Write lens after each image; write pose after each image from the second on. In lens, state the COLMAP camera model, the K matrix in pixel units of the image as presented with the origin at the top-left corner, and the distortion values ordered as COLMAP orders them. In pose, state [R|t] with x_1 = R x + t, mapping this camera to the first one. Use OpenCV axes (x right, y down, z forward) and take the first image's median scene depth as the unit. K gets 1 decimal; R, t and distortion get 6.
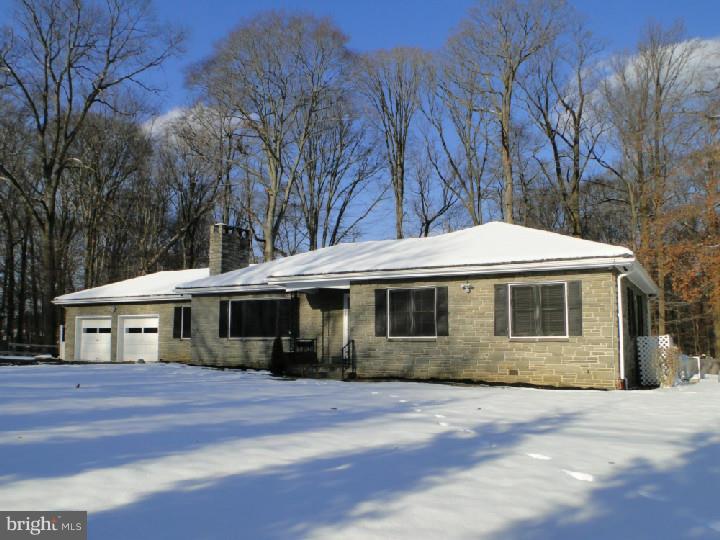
lens RADIAL K [[590.7, 0, 360.0], [0, 590.7, 270.0], [0, 0, 1]] dist [-0.007491, -0.001712]
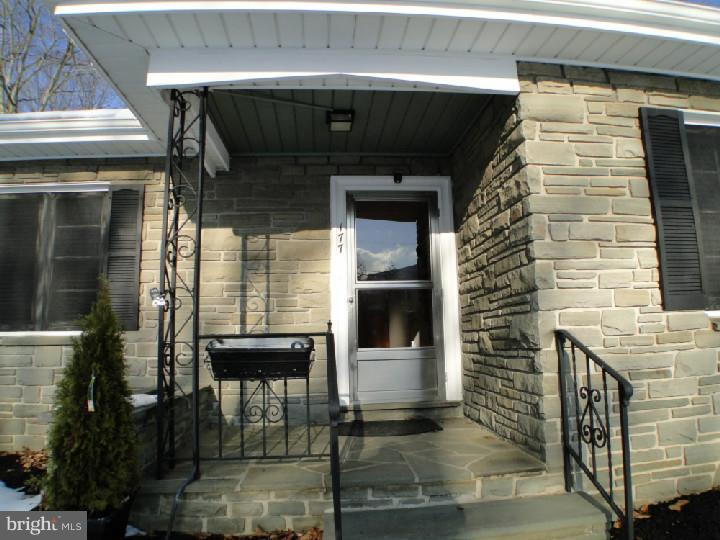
lens RADIAL K [[487.8, 0, 352.2], [0, 487.8, 268.0], [0, 0, 1]] dist [-0.071036, -0.001175]
pose [[0.832993, 0.077338, 0.547852, -0.155980], [-0.048921, 0.996600, -0.066303, 0.106986], [-0.551117, 0.028428, 0.833943, 0.862251]]
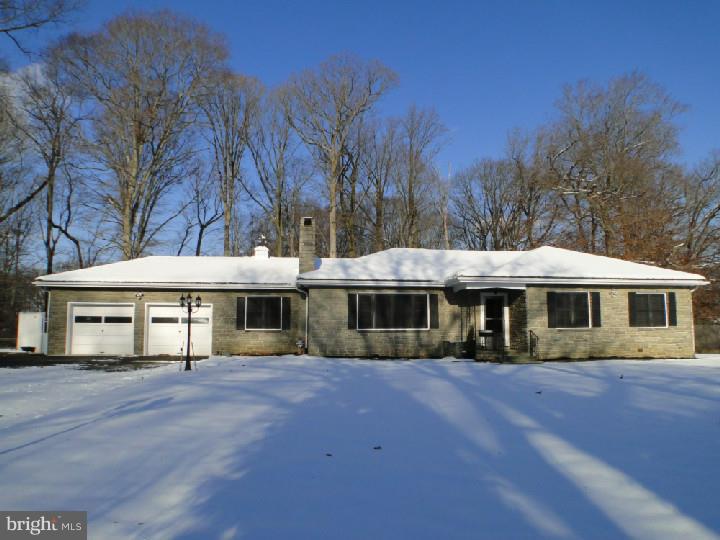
lens RADIAL K [[487.8, 0, 352.2], [0, 487.8, 268.0], [0, 0, 1]] dist [-0.071036, -0.001175]
pose [[0.814132, 0.073307, 0.576034, -0.891445], [-0.066791, 0.997237, -0.032512, 0.041883], [-0.576825, -0.012005, 0.816779, 0.358716]]
